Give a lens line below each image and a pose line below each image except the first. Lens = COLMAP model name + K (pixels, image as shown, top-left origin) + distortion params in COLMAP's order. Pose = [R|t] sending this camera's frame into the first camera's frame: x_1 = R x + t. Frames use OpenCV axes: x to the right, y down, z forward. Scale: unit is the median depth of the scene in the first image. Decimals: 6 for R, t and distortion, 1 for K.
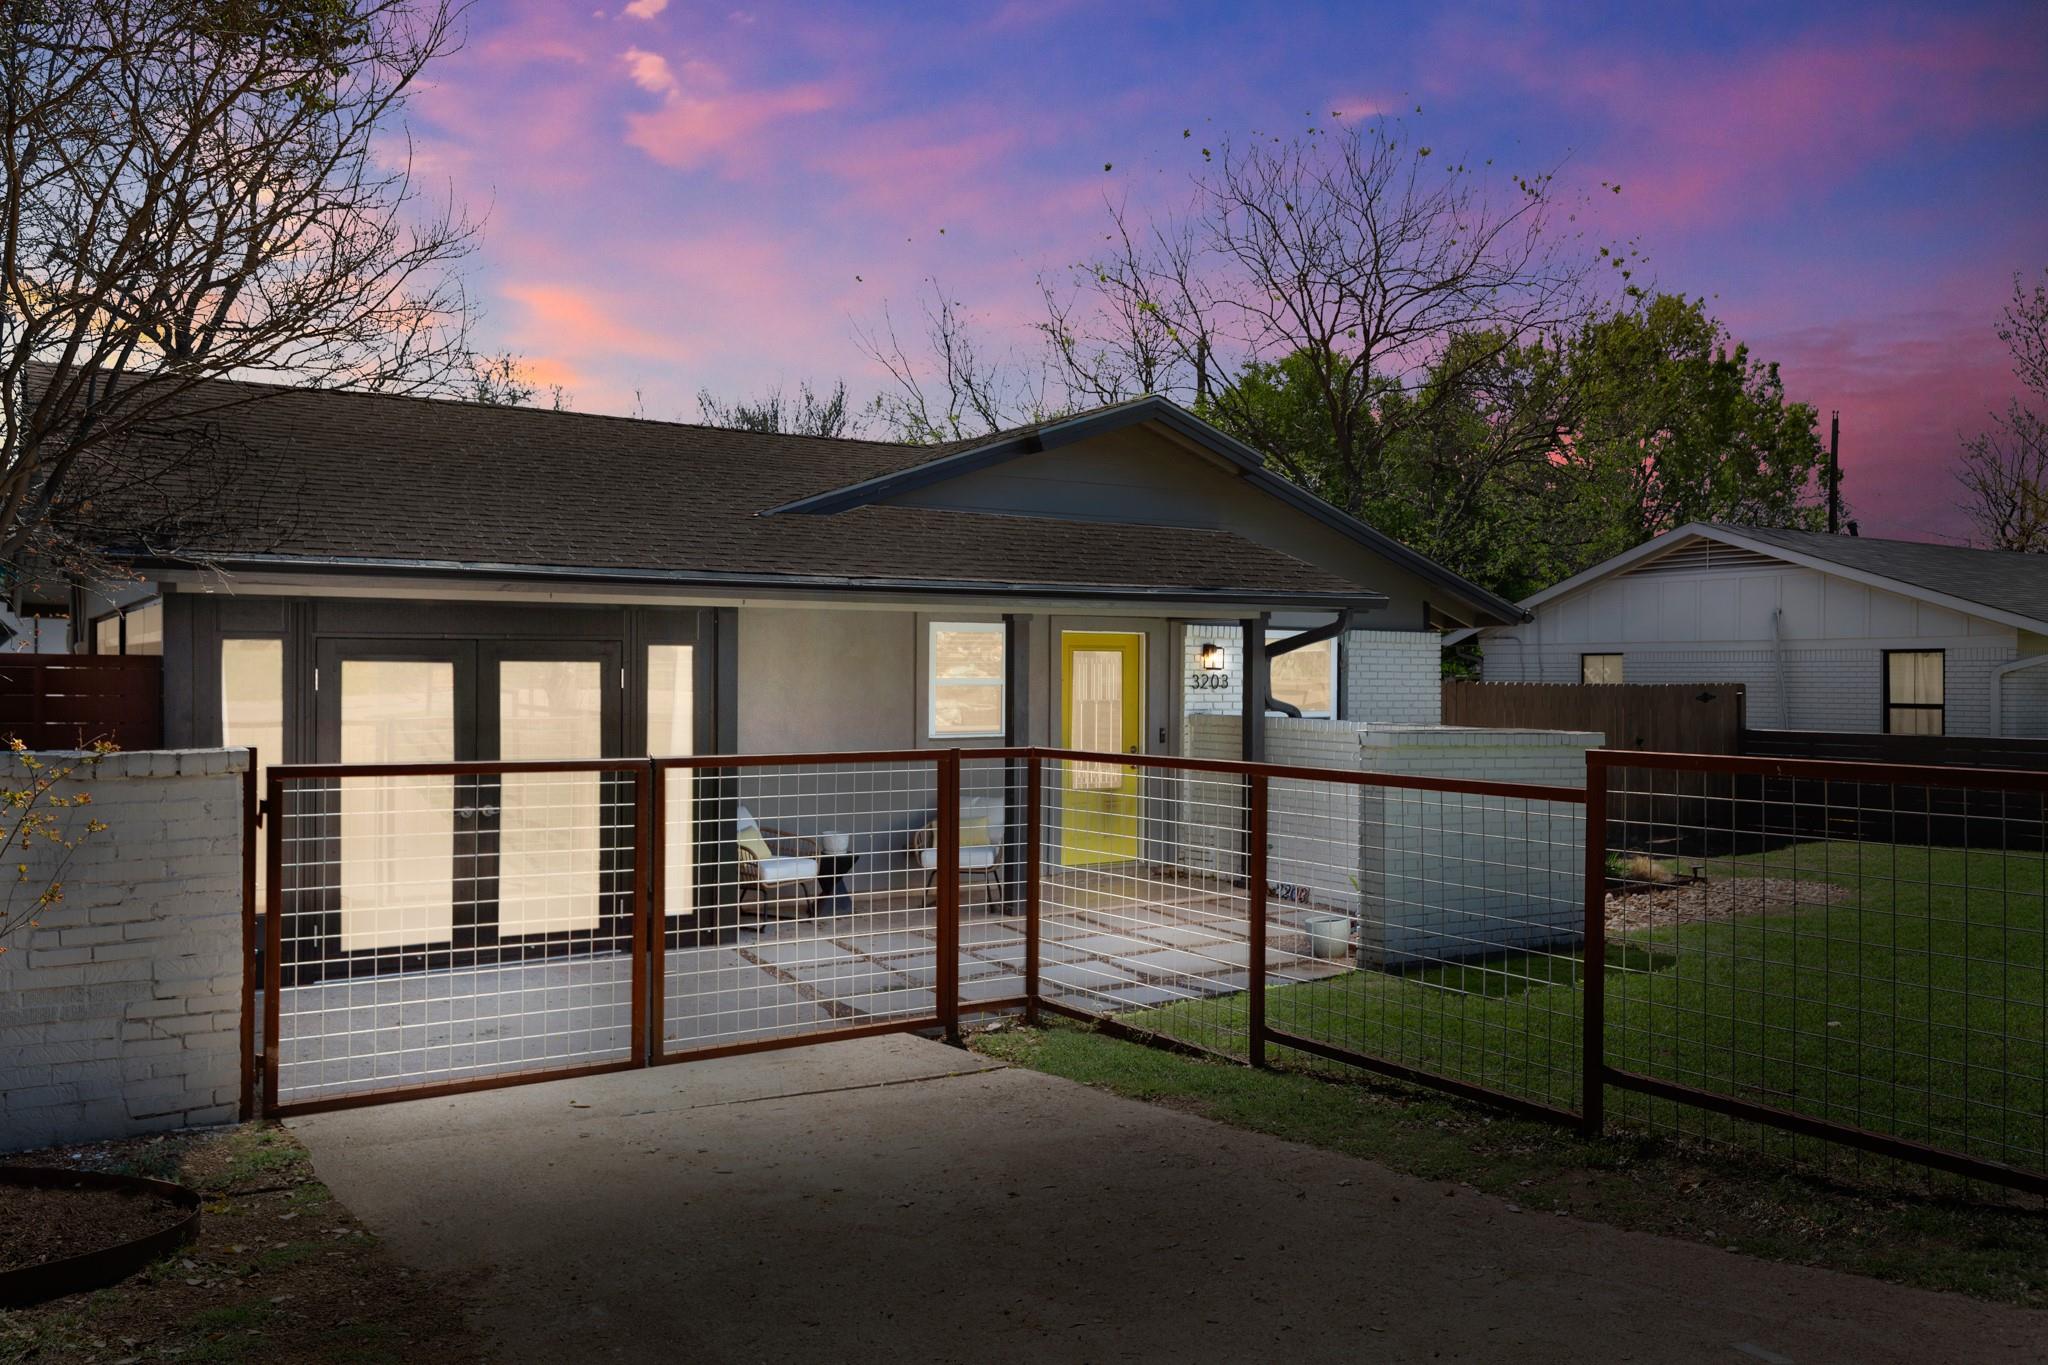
lens RADIAL K [[1639.2, 0, 1024.0], [0, 1639.2, 682.5], [0, 0, 1]] dist [0.005482, 0.003748]
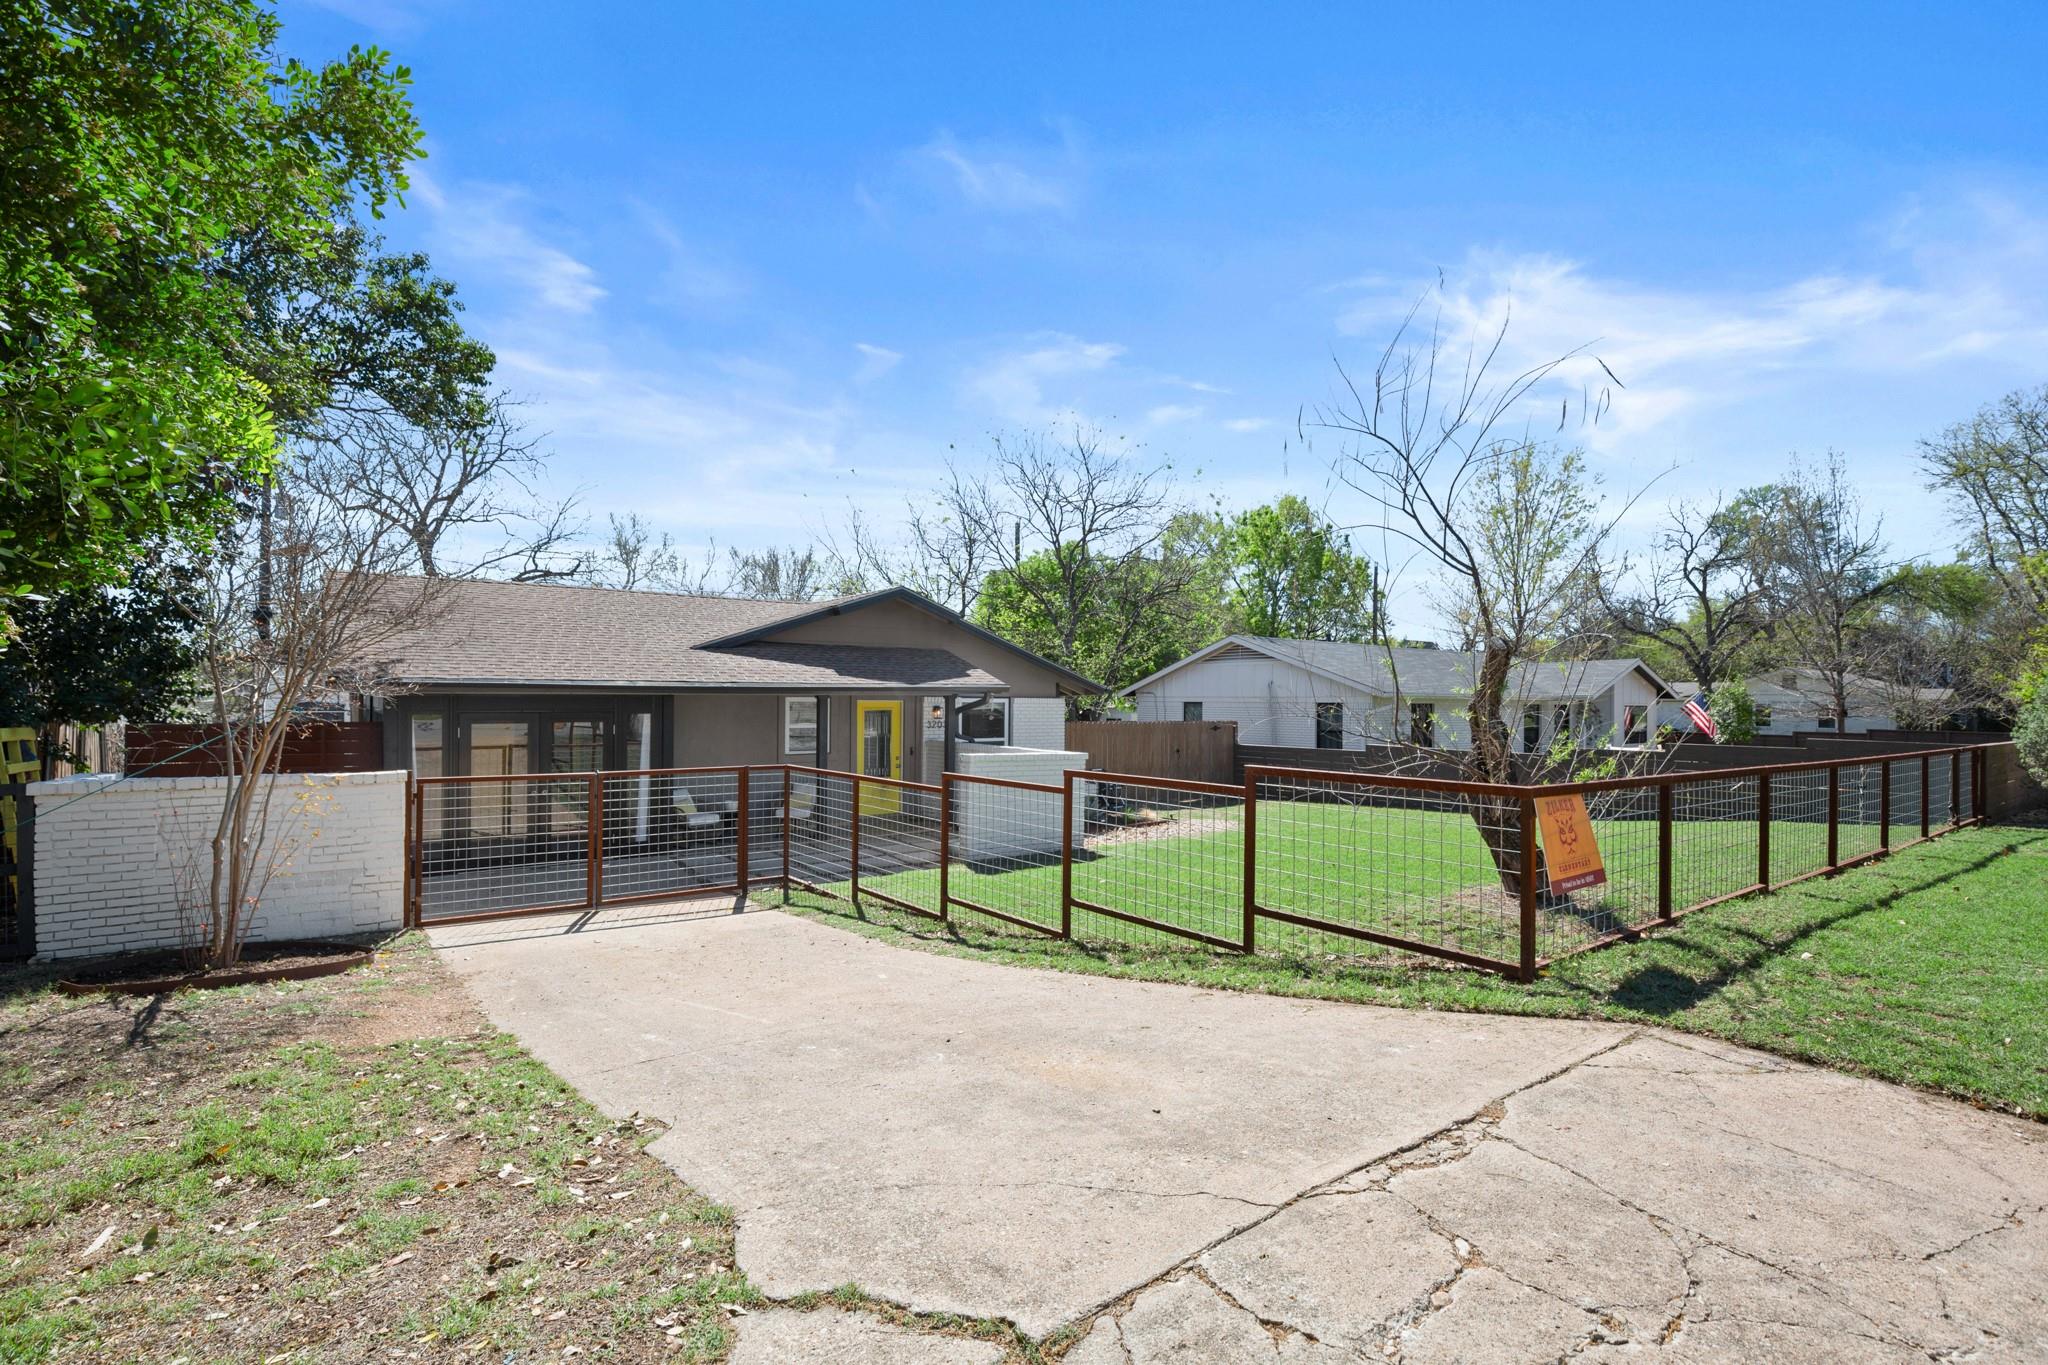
lens RADIAL K [[969.9, 0, 1030.8], [0, 969.9, 698.2], [0, 0, 1]] dist [0.002172, 0.000228]
pose [[0.997438, 0.004449, 0.071402, 0.146425], [-0.004090, 0.999978, -0.005172, -0.027866], [-0.071424, 0.004867, 0.997434, -0.210735]]
